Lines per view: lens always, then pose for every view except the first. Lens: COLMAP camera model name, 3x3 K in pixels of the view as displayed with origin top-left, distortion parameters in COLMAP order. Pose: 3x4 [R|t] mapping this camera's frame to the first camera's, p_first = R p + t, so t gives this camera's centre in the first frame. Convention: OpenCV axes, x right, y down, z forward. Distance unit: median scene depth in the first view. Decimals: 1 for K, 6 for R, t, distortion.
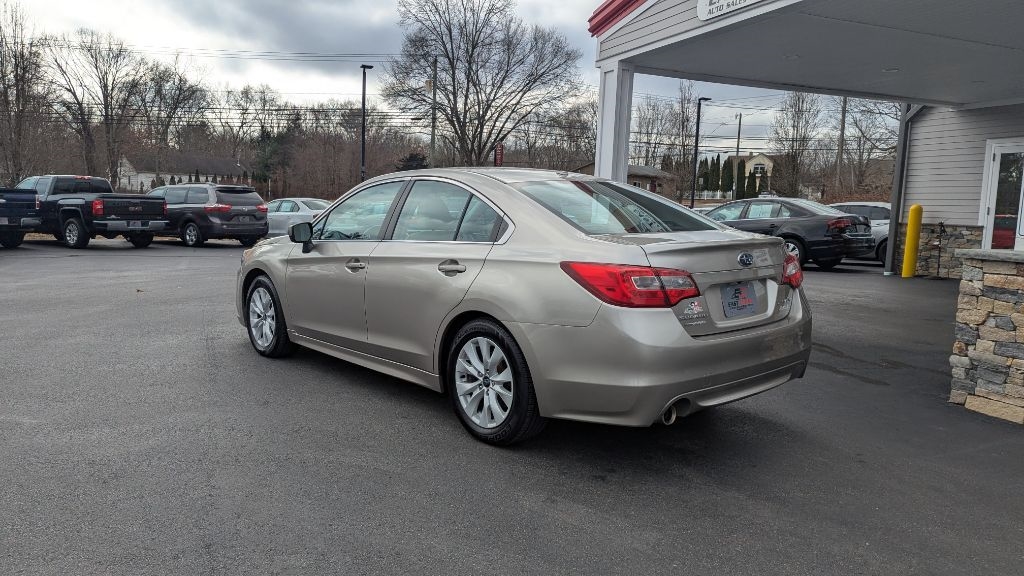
lens RADIAL K [[729.7, 0, 514.6], [0, 729.7, 283.1], [0, 0, 1]] dist [0.063447, -0.057811]
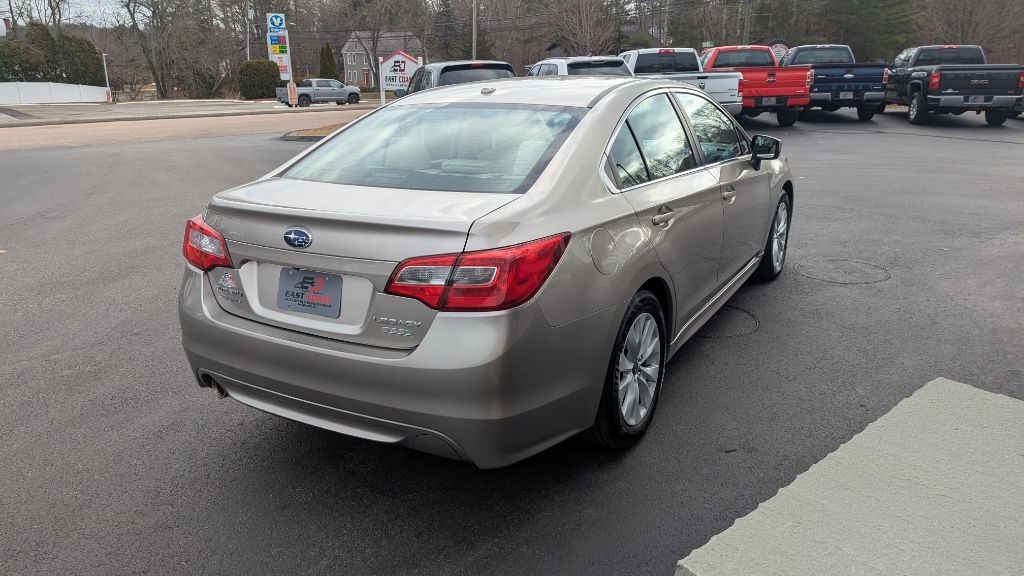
lens RADIAL K [[729.7, 0, 518.2], [0, 729.7, 274.8], [0, 0, 1]] dist [0.063447, -0.057811]
pose [[0.309624, 0.241709, -0.919625, 0.320368], [-0.080991, 0.970341, 0.227771, -0.054253], [0.947404, 0.003958, 0.320017, 0.303792]]
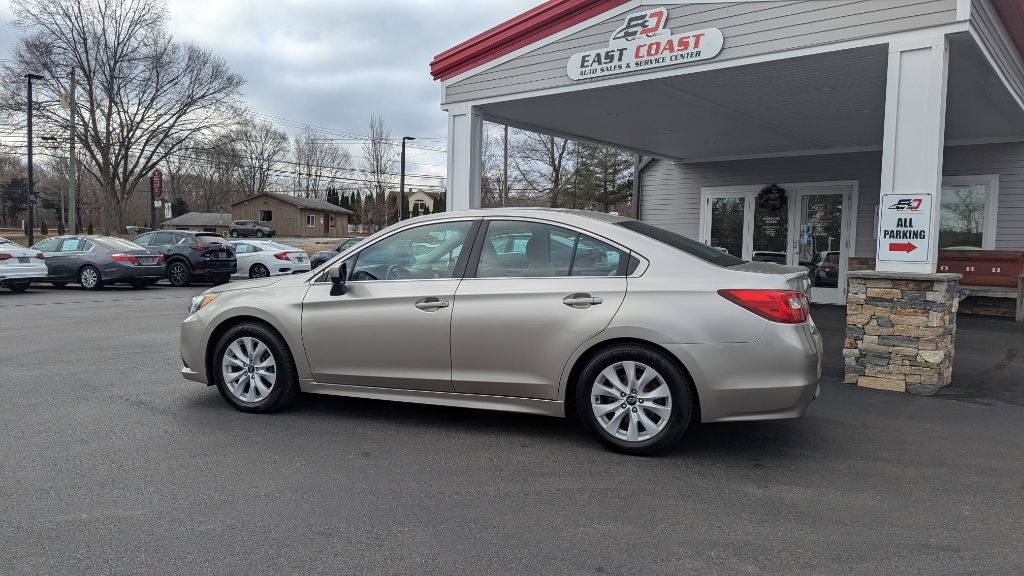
lens RADIAL K [[729.7, 0, 521.4], [0, 729.7, 291.6], [0, 0, 1]] dist [0.063447, -0.057811]
pose [[0.887242, -0.041303, 0.459451, -0.228823], [0.056794, 0.998187, -0.019939, -0.006101], [-0.457794, 0.043785, 0.887979, 0.025026]]
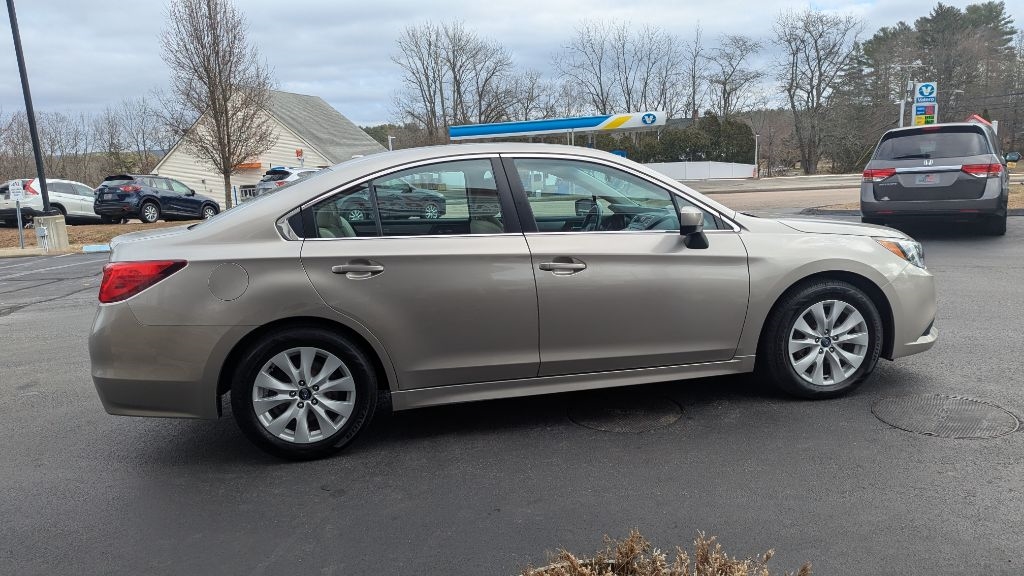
lens RADIAL K [[729.7, 0, 515.0], [0, 729.7, 303.3], [0, 0, 1]] dist [0.063447, -0.057811]
pose [[-0.514514, 0.169270, -0.840609, 0.302794], [-0.055538, 0.971686, 0.229657, -0.076573], [0.855681, 0.164848, -0.490545, 0.651626]]
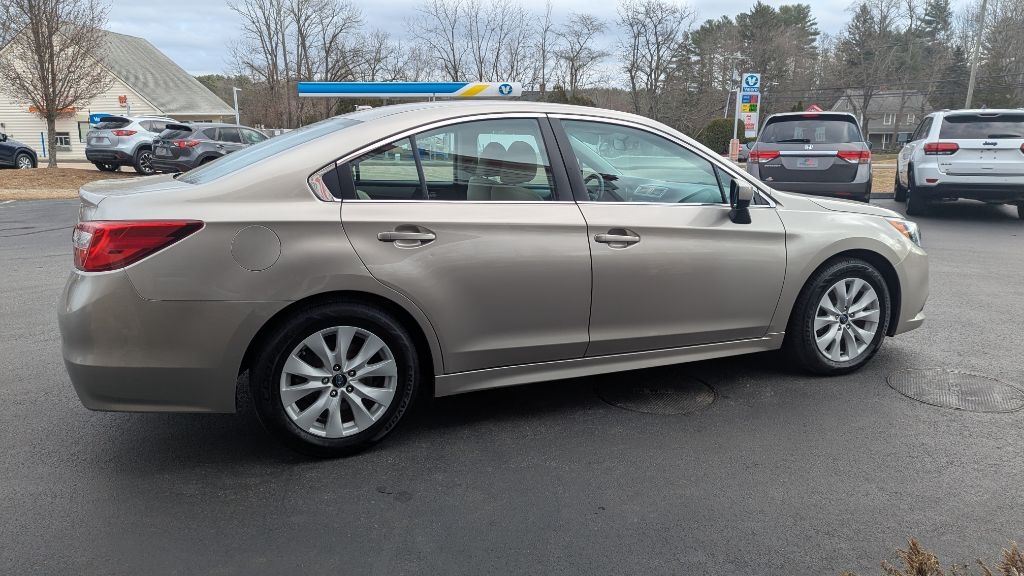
lens RADIAL K [[729.7, 0, 511.9], [0, 729.7, 282.9], [0, 0, 1]] dist [0.063447, -0.057811]
pose [[-0.327326, 0.178704, -0.927859, 0.314390], [-0.117133, 0.966706, 0.227507, -0.065410], [0.937623, 0.183152, -0.295496, 0.561154]]
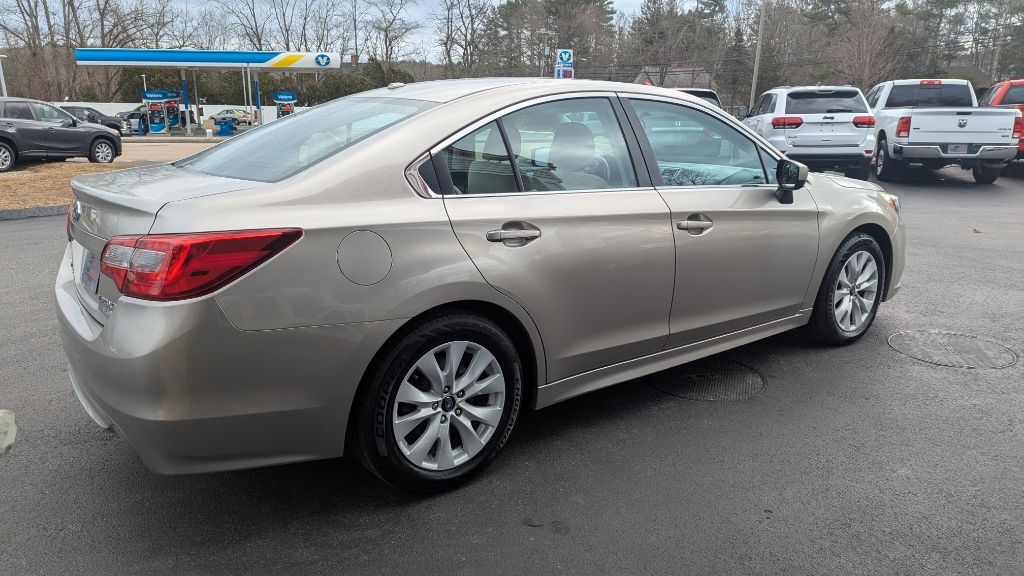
lens RADIAL K [[729.7, 0, 518.8], [0, 729.7, 289.8], [0, 0, 1]] dist [0.063447, -0.057811]
pose [[-0.070856, 0.231408, -0.970273, 0.308798], [-0.117742, 0.963977, 0.238505, -0.055815], [0.990513, 0.131142, -0.041057, 0.457388]]
